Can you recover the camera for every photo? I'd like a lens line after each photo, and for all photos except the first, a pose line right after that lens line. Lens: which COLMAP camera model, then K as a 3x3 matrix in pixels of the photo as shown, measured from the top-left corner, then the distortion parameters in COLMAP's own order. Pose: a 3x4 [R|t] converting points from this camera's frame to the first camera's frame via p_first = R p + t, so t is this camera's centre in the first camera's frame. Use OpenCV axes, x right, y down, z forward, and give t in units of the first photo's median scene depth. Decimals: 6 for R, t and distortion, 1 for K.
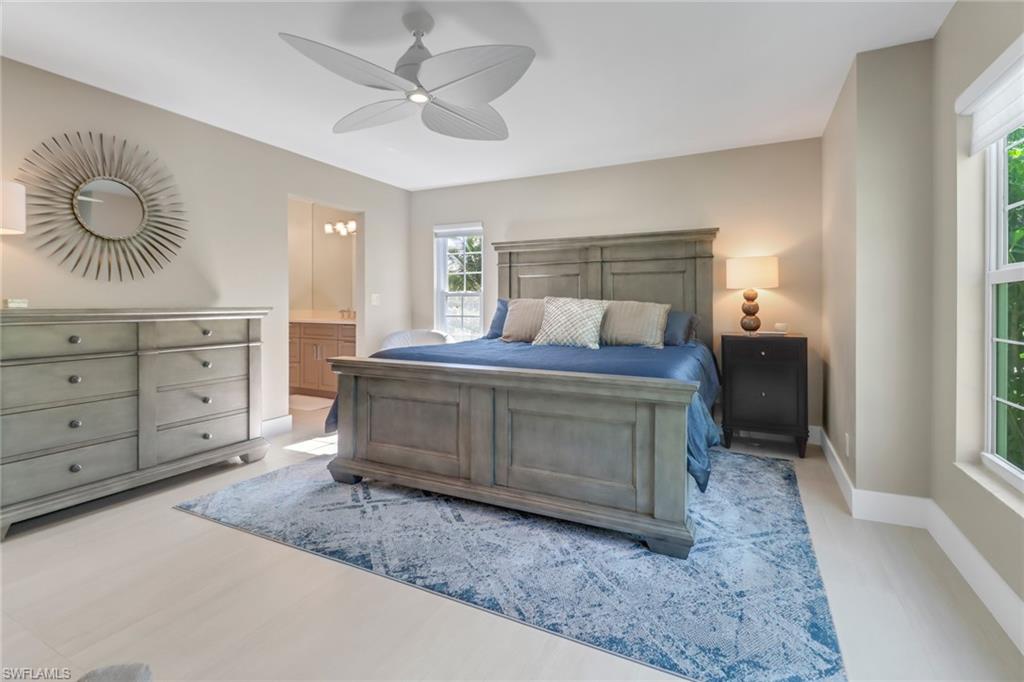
lens RADIAL K [[482.5, 0, 508.8], [0, 482.5, 302.3], [0, 0, 1]] dist [0.011429, -0.000737]
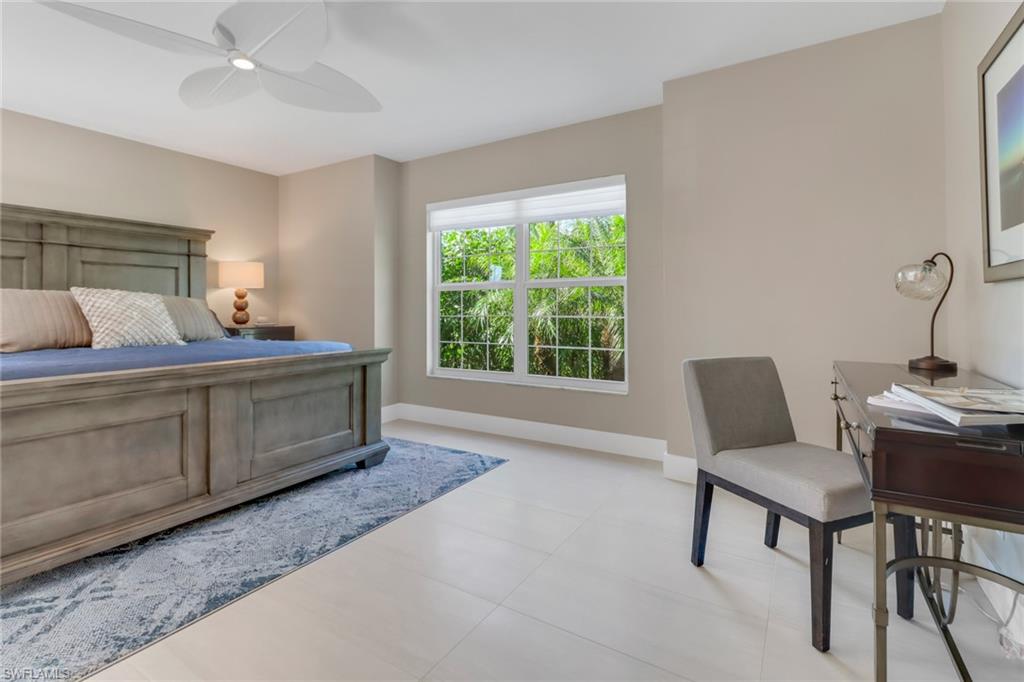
lens RADIAL K [[482.5, 0, 511.4], [0, 482.5, 307.6], [0, 0, 1]] dist [0.011429, -0.000737]
pose [[0.076956, 0.000975, 0.997034, -0.927689], [0.001105, 0.999999, -0.001063, 0.031944], [-0.997034, 0.001184, 0.076955, 0.383595]]
